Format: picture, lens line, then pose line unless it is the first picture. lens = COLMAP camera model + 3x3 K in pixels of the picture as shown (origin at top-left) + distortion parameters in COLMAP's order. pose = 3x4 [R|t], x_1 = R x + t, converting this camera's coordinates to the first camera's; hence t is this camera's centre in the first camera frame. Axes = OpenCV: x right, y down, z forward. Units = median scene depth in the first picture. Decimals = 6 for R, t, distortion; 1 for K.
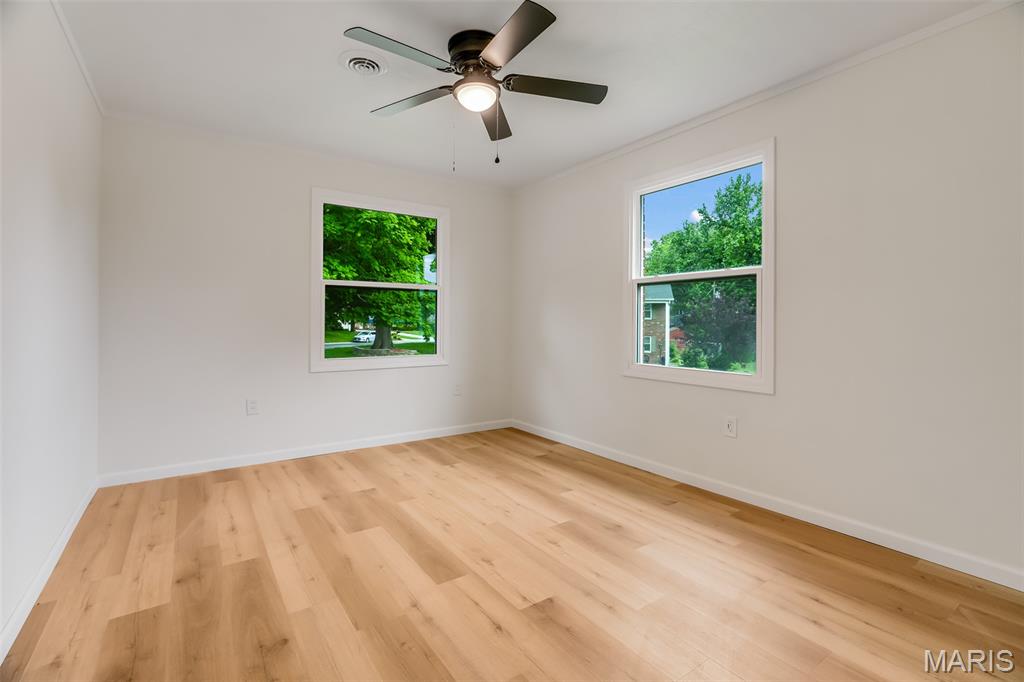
lens RADIAL K [[462.1, 0, 511.3], [0, 462.1, 329.7], [0, 0, 1]] dist [-0.013231, 0.005971]
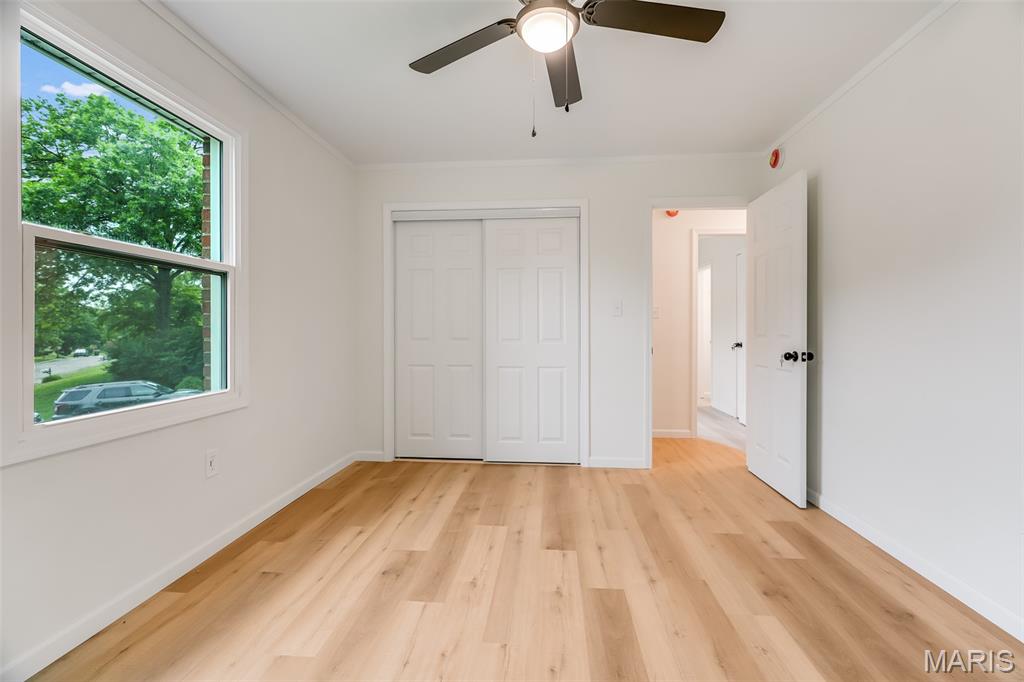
lens RADIAL K [[462.1, 0, 511.3], [0, 462.1, 329.7], [0, 0, 1]] dist [-0.013231, 0.005971]
pose [[-0.764626, -0.002127, 0.644470, -0.572519], [0.007785, 0.999891, 0.012536, -0.028054], [-0.644427, 0.014602, -0.764526, 1.772011]]
